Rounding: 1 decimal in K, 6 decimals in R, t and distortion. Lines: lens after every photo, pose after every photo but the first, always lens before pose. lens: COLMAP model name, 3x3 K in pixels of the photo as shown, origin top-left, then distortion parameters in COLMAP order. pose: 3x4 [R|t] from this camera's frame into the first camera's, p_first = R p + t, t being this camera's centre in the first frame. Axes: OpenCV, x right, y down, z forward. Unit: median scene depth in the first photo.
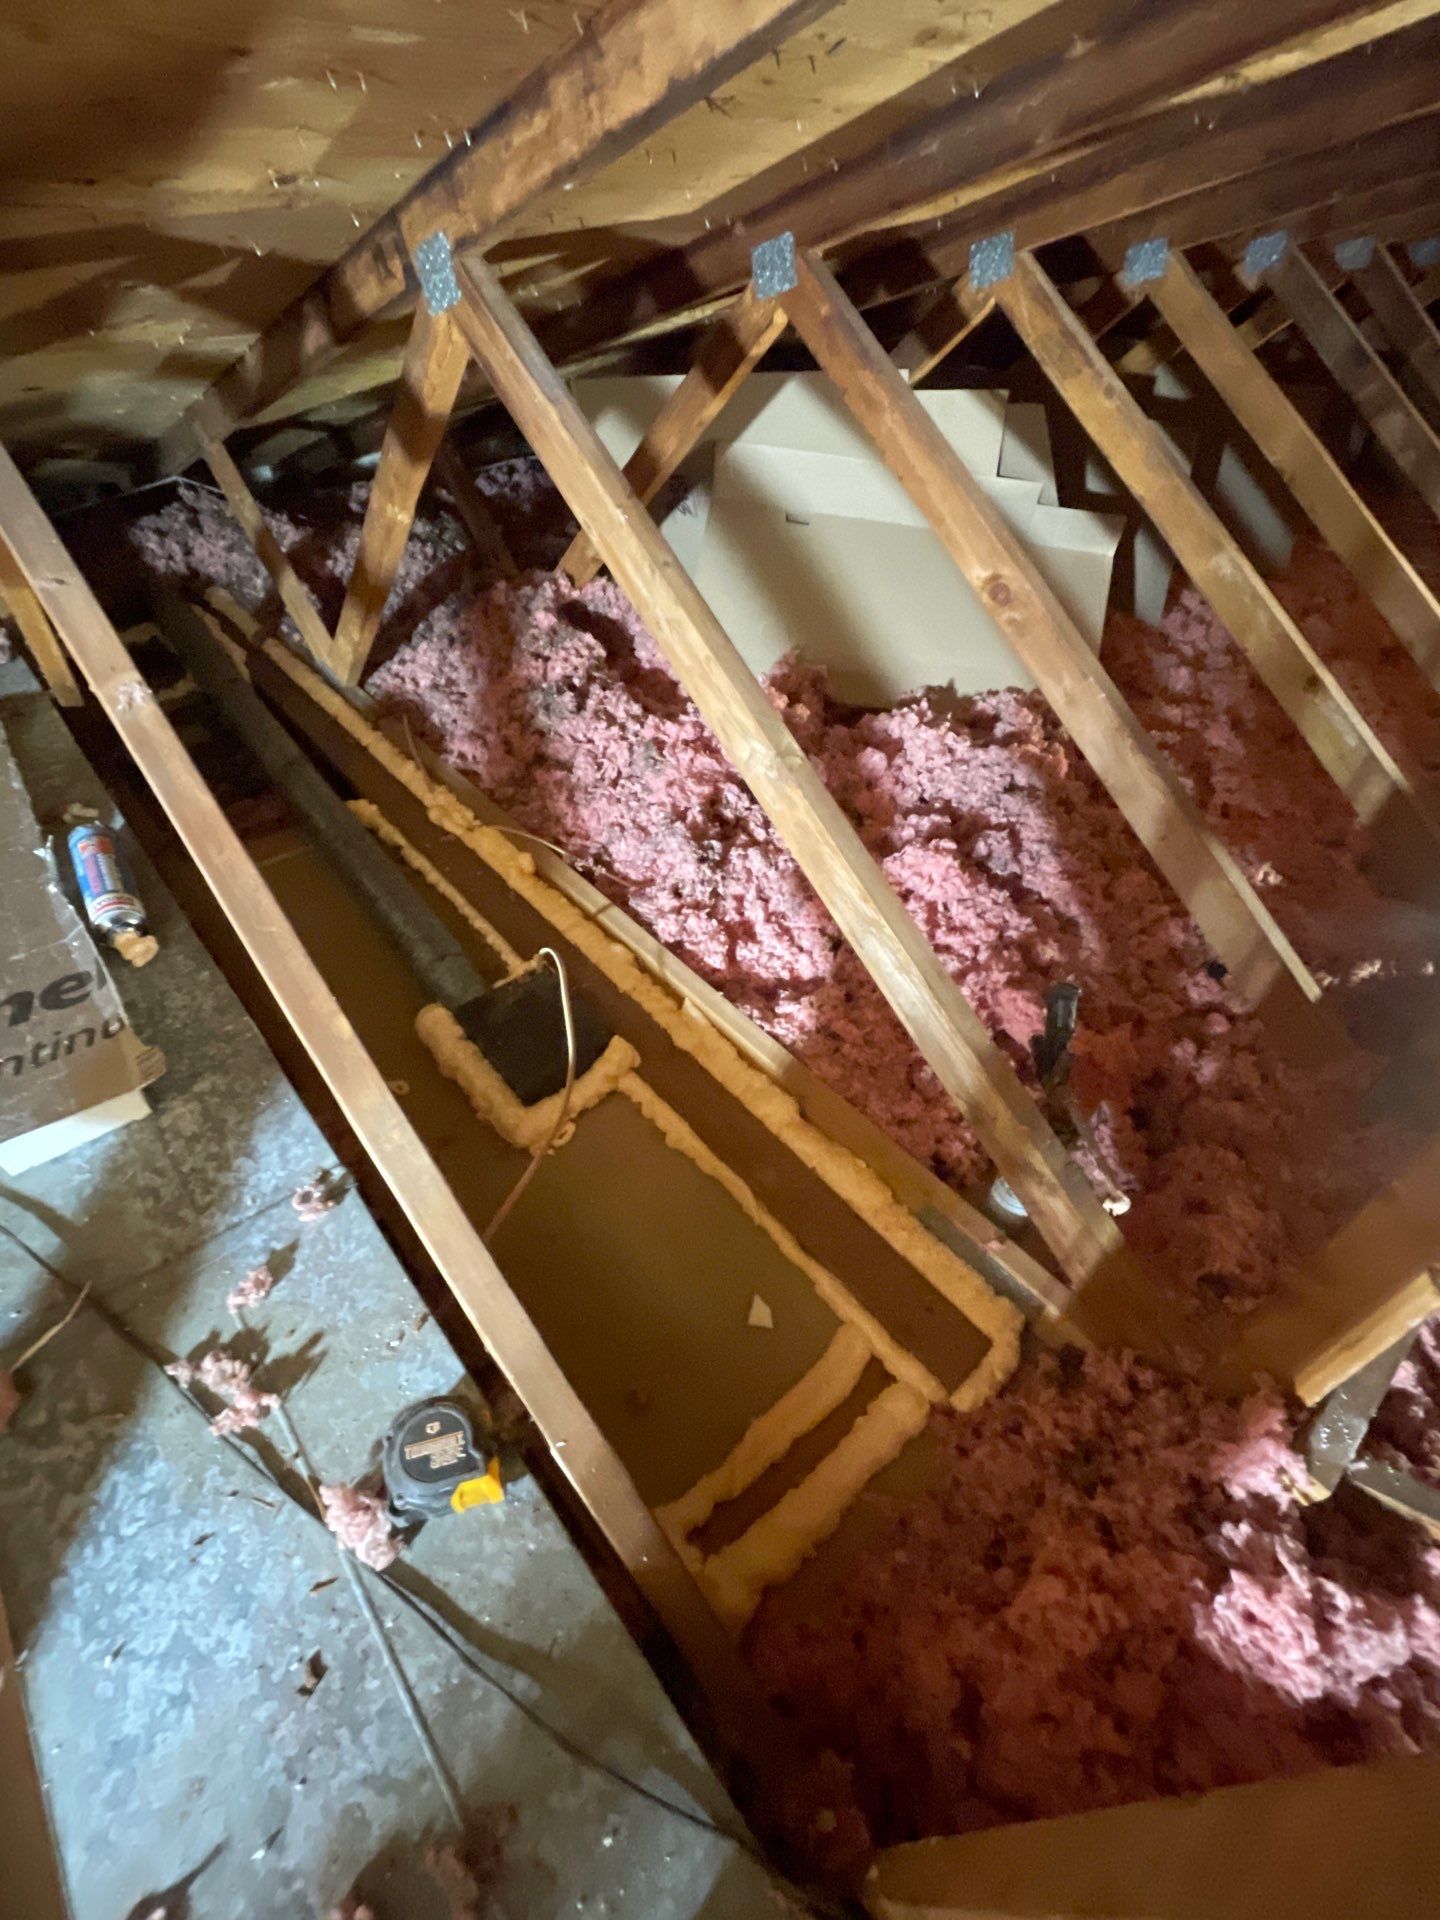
lens RADIAL K [[864.9, 0, 718.9], [0, 864.9, 959.5], [0, 0, 1]] dist [-0.003905, 0.001351]
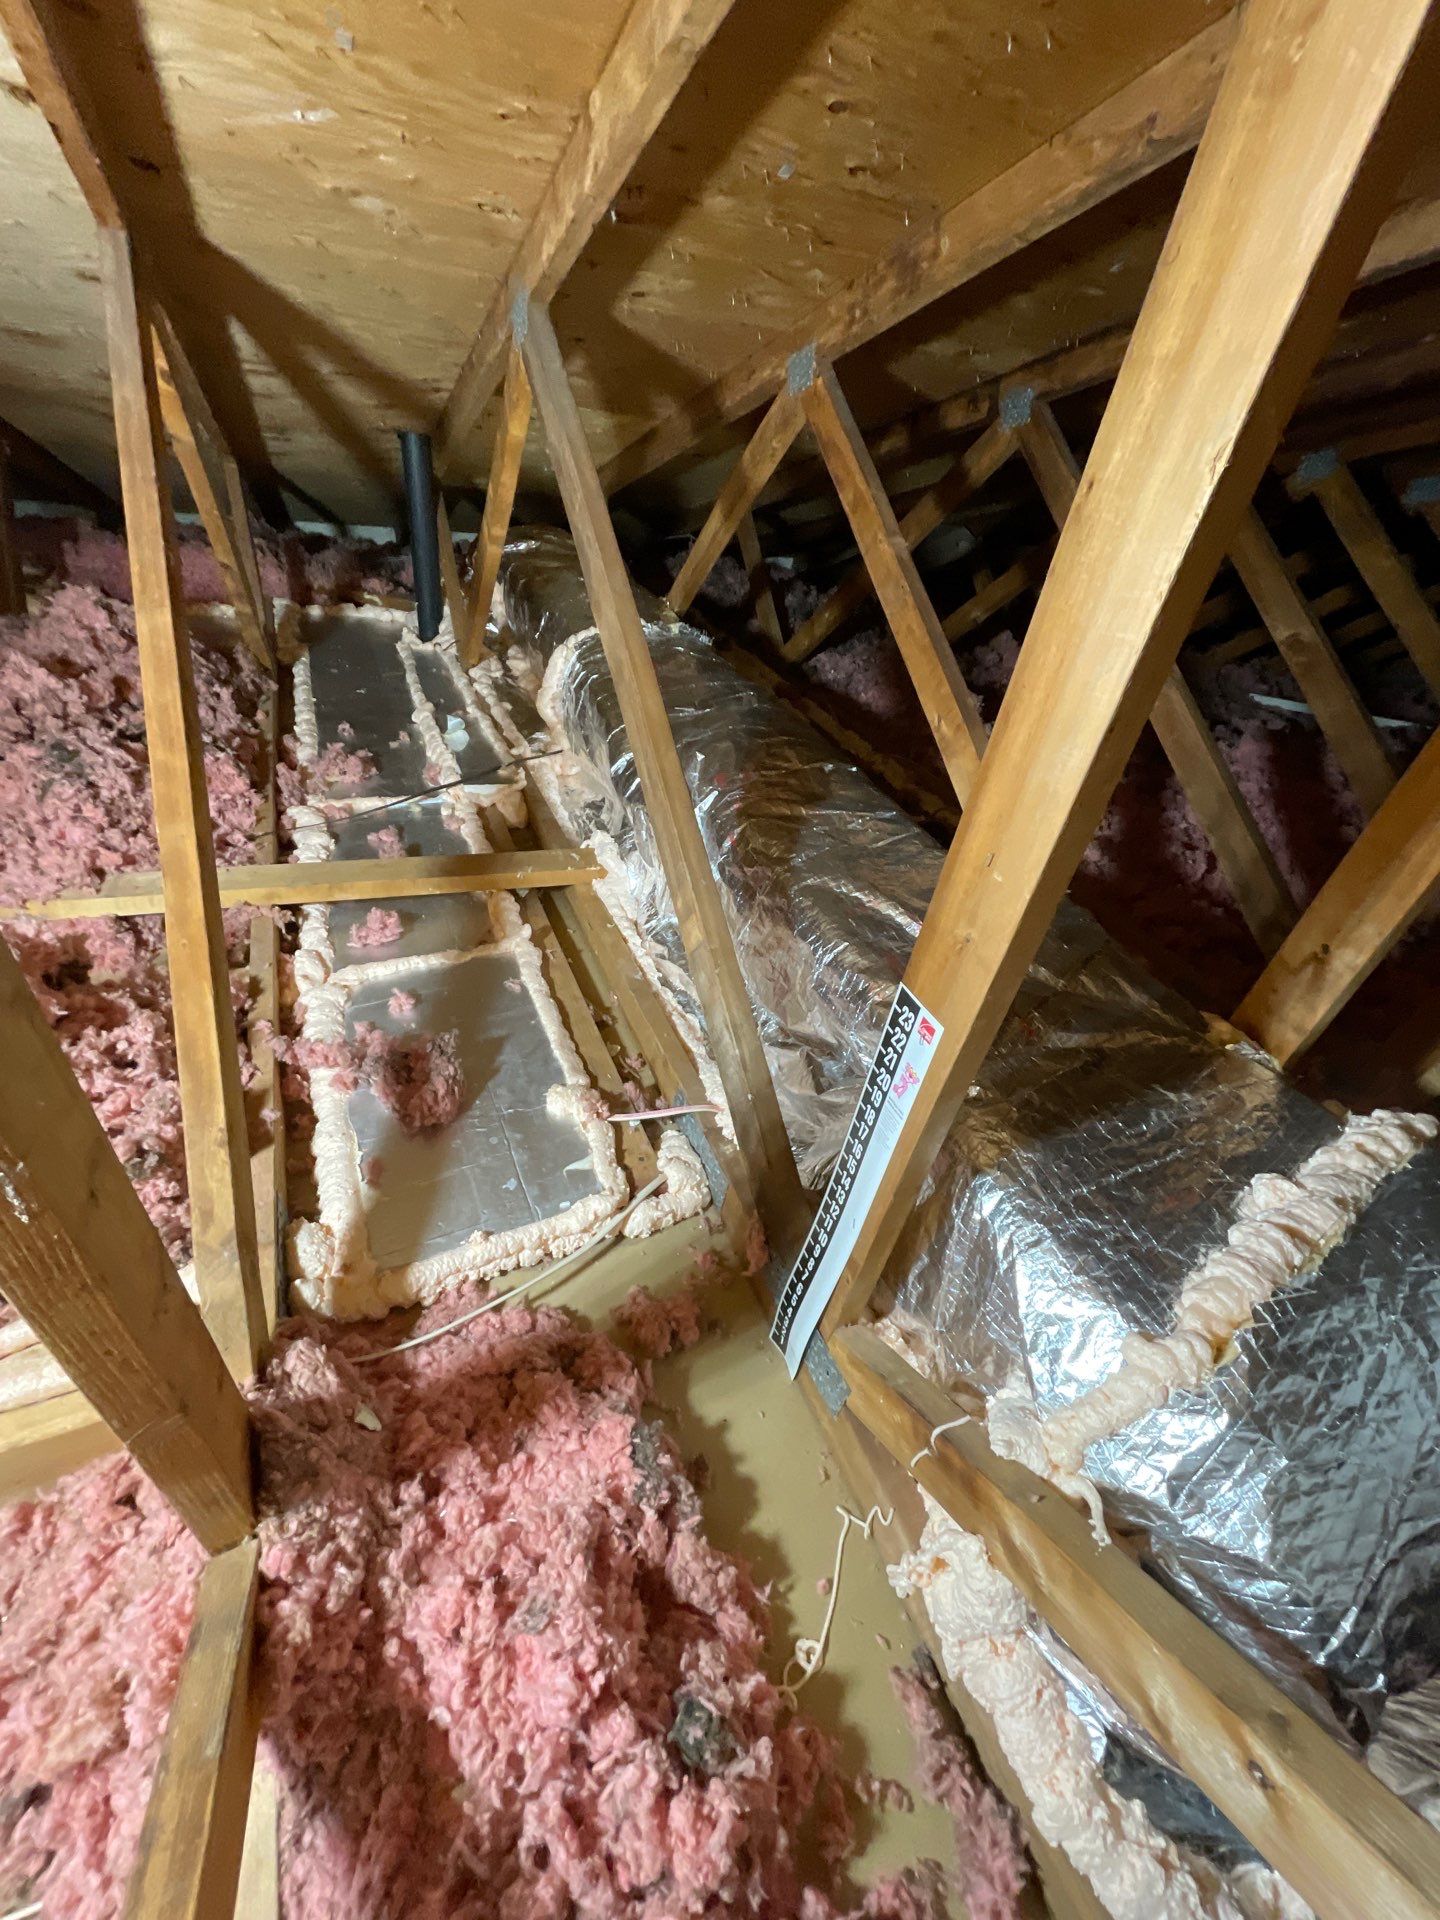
lens RADIAL K [[774.9, 0, 723.2], [0, 774.9, 958.1], [0, 0, 1]] dist [-0.003706, 0.000406]
pose [[0.952449, 0.249701, -0.174617, -0.318782], [-0.270037, 0.957203, -0.104125, 0.623361], [0.141144, 0.146327, 0.979115, -0.497293]]
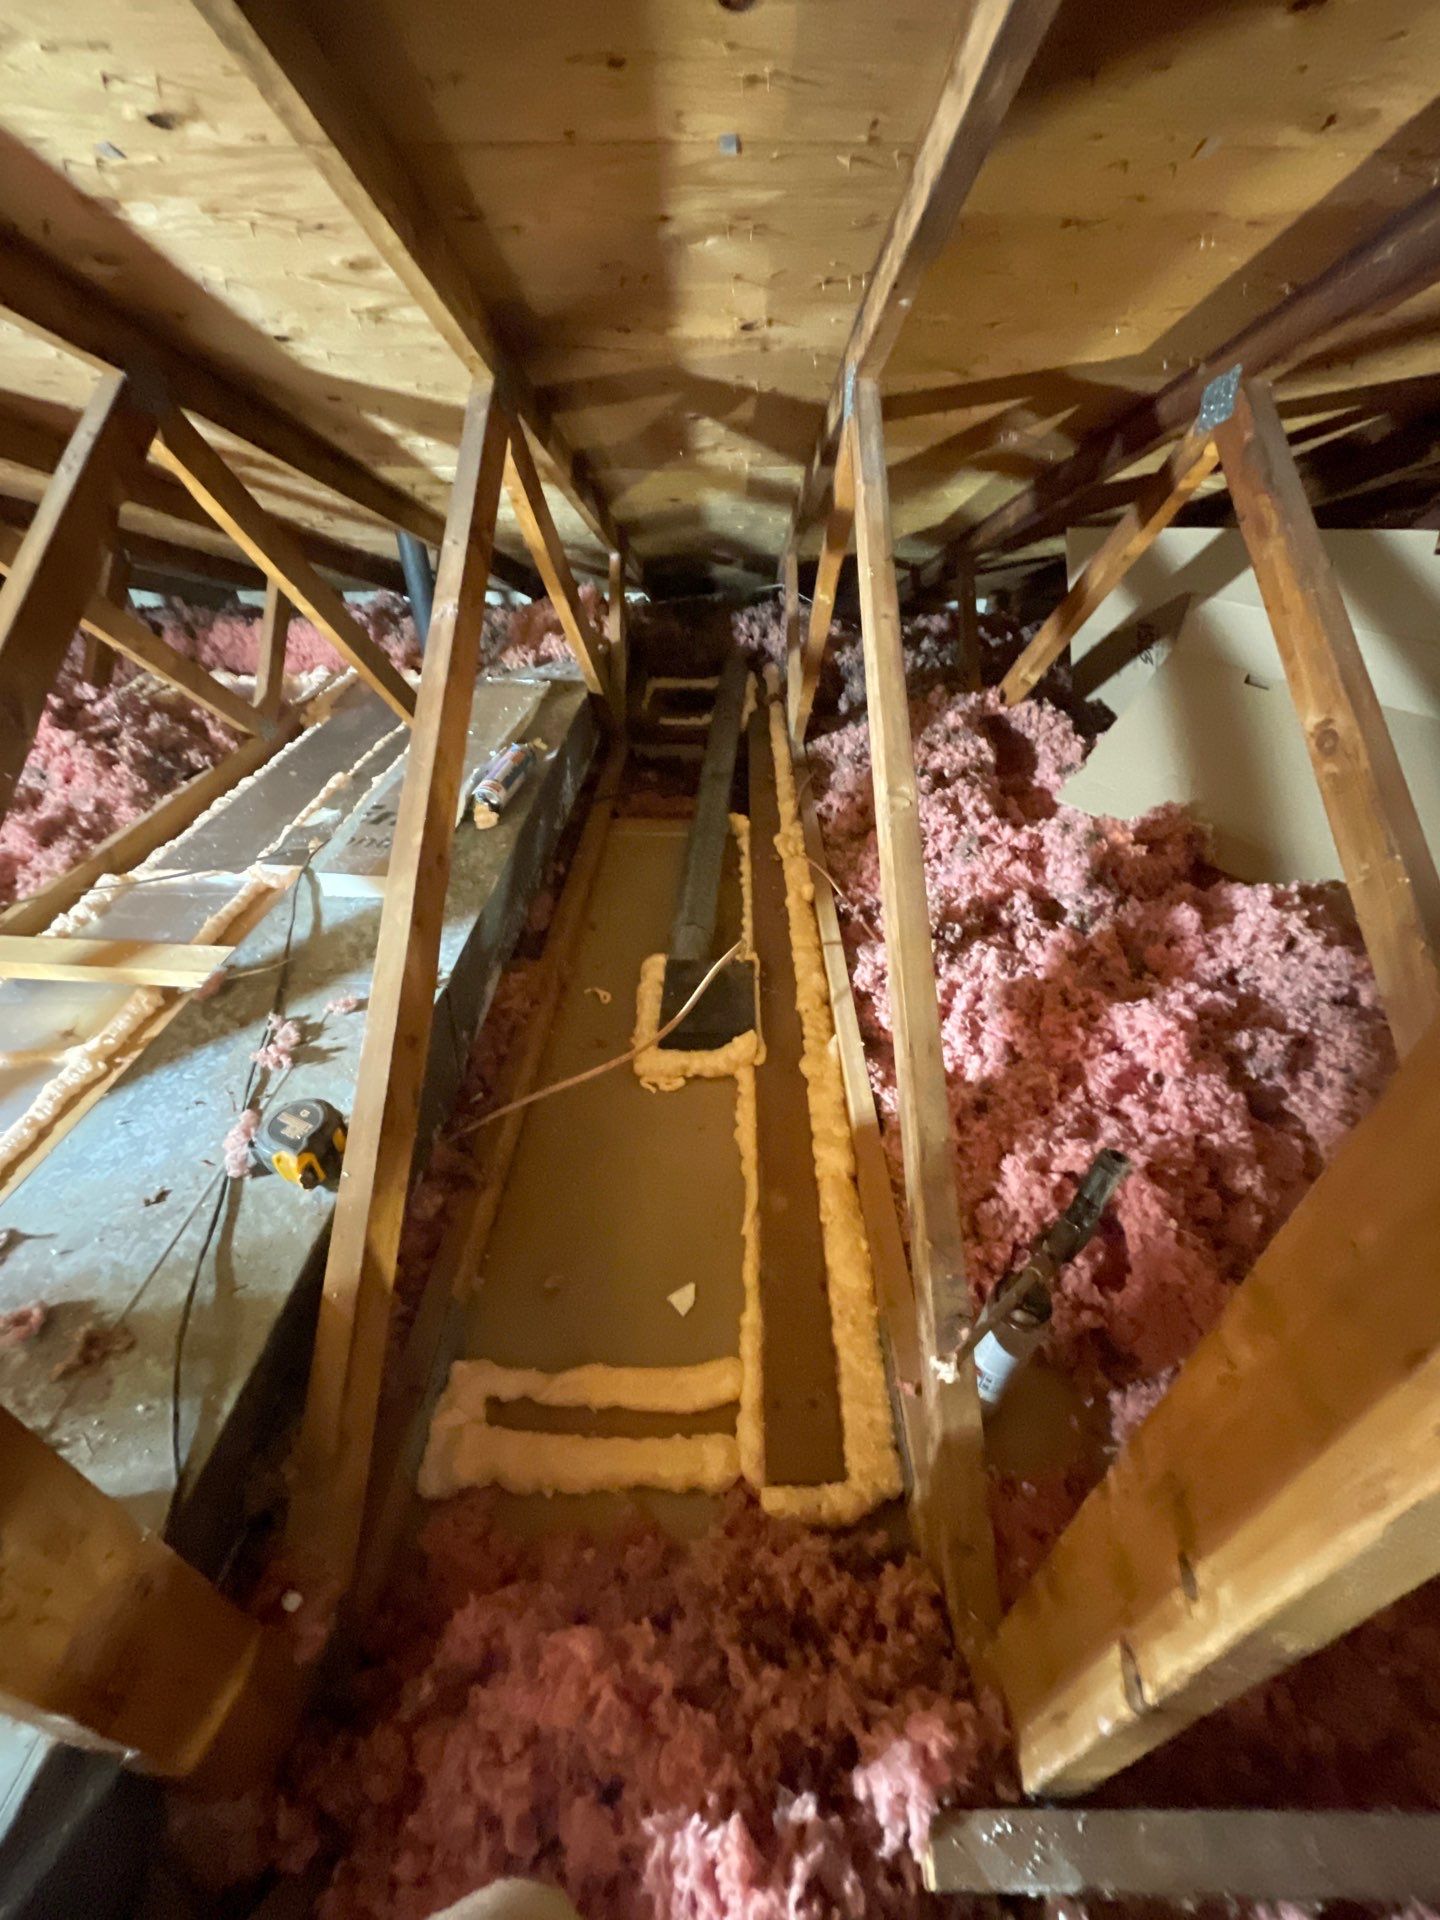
lens RADIAL K [[774.9, 0, 720.9], [0, 774.9, 957.5], [0, 0, 1]] dist [-0.003706, 0.000406]
pose [[0.747117, 0.364816, -0.555631, 0.427944], [-0.435963, 0.899953, 0.004684, 0.019628], [0.501750, 0.238735, 0.831416, 0.152597]]
